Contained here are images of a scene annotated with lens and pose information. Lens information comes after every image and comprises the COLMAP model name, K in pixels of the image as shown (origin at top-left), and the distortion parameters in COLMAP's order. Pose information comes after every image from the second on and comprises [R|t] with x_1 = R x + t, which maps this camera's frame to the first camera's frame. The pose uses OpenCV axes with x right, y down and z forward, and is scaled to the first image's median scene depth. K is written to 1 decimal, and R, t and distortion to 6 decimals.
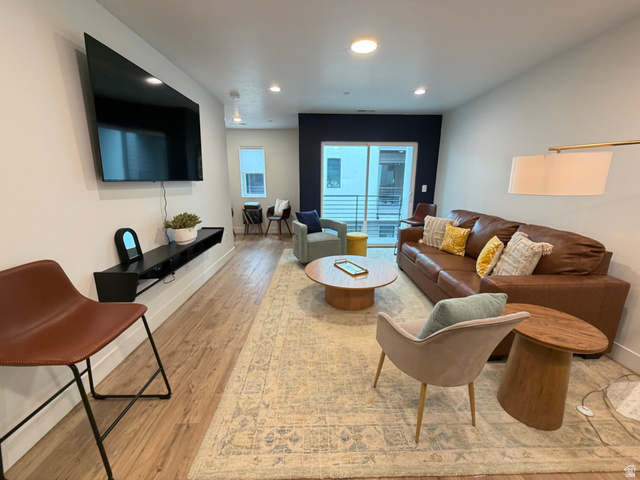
lens RADIAL K [[255.6, 0, 322.1], [0, 255.6, 241.0], [0, 0, 1]] dist [-0.003506, 0.000944]
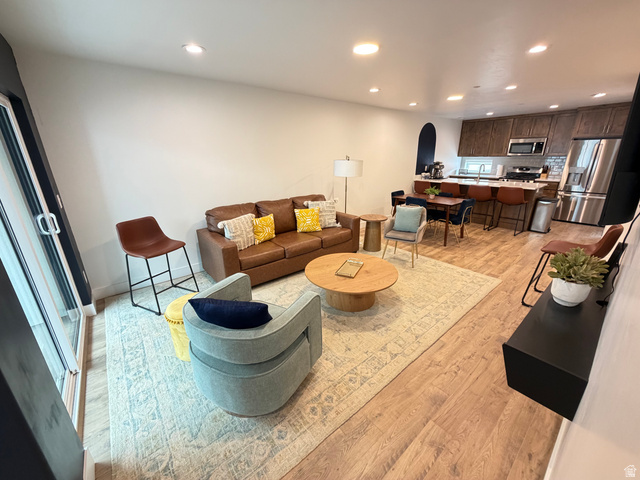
lens RADIAL K [[255.6, 0, 321.3], [0, 255.6, 239.8], [0, 0, 1]] dist [-0.003506, 0.000944]
pose [[-0.614106, -0.244833, 0.750287, -0.505049], [0.194881, 0.874185, 0.444772, -0.427919], [-0.764784, 0.419354, -0.489129, 1.437476]]
